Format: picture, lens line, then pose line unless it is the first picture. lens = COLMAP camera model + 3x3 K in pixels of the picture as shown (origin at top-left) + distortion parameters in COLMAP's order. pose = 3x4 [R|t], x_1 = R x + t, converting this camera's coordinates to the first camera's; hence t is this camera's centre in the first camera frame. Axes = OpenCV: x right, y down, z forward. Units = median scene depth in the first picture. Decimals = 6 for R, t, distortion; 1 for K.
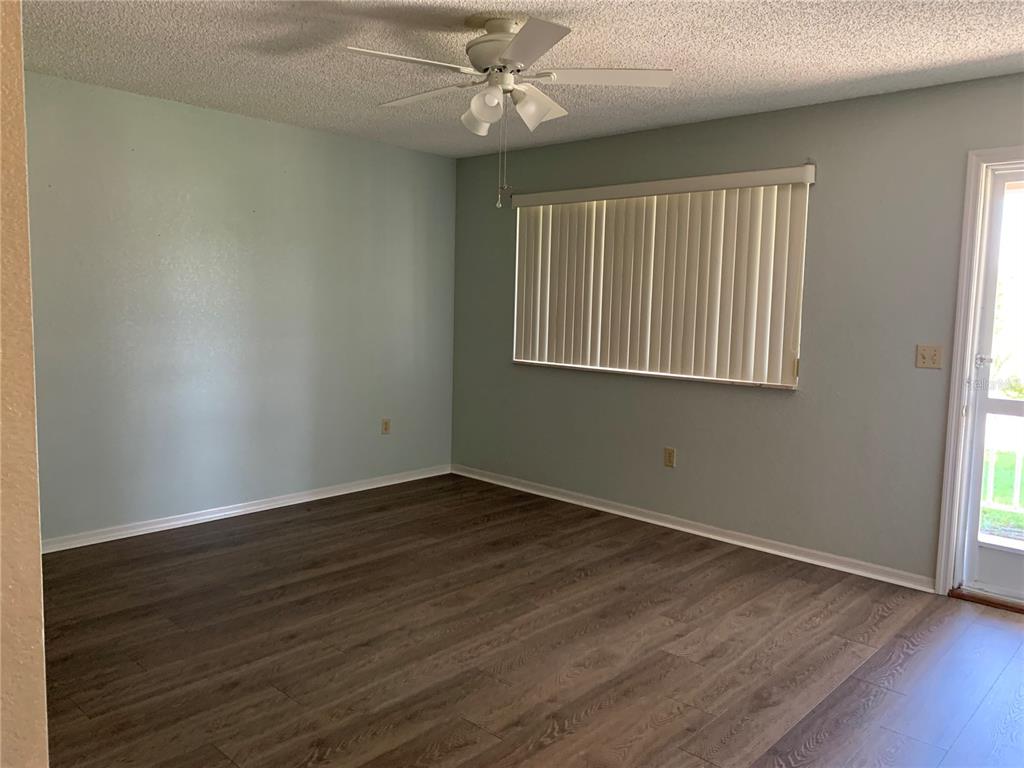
lens RADIAL K [[799.7, 0, 502.9], [0, 799.7, 367.4], [0, 0, 1]] dist [0.042795, -0.039432]
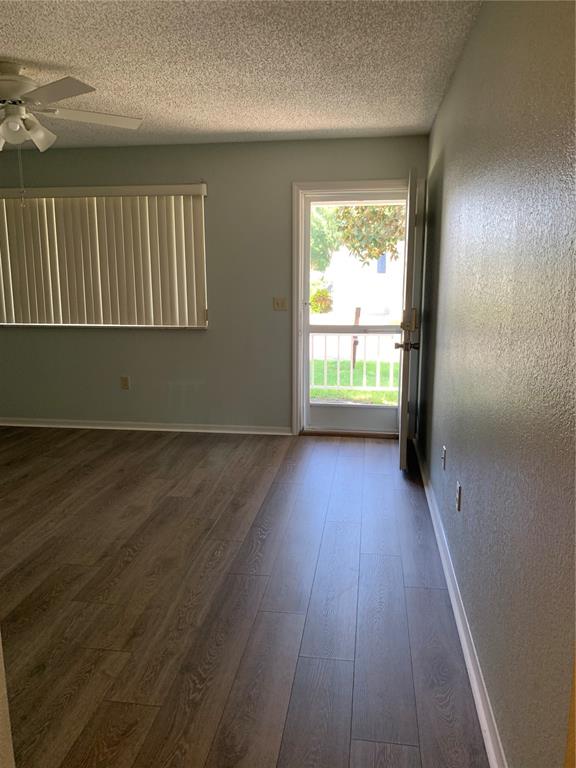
lens RADIAL K [[599.8, 0, 287.2], [0, 599.8, 385.6], [0, 0, 1]] dist [0.042795, -0.039432]
pose [[0.823966, -0.131708, 0.551119, -0.198284], [0.071077, 0.988953, 0.130078, -0.005100], [-0.562163, -0.068008, 0.824225, -0.088954]]
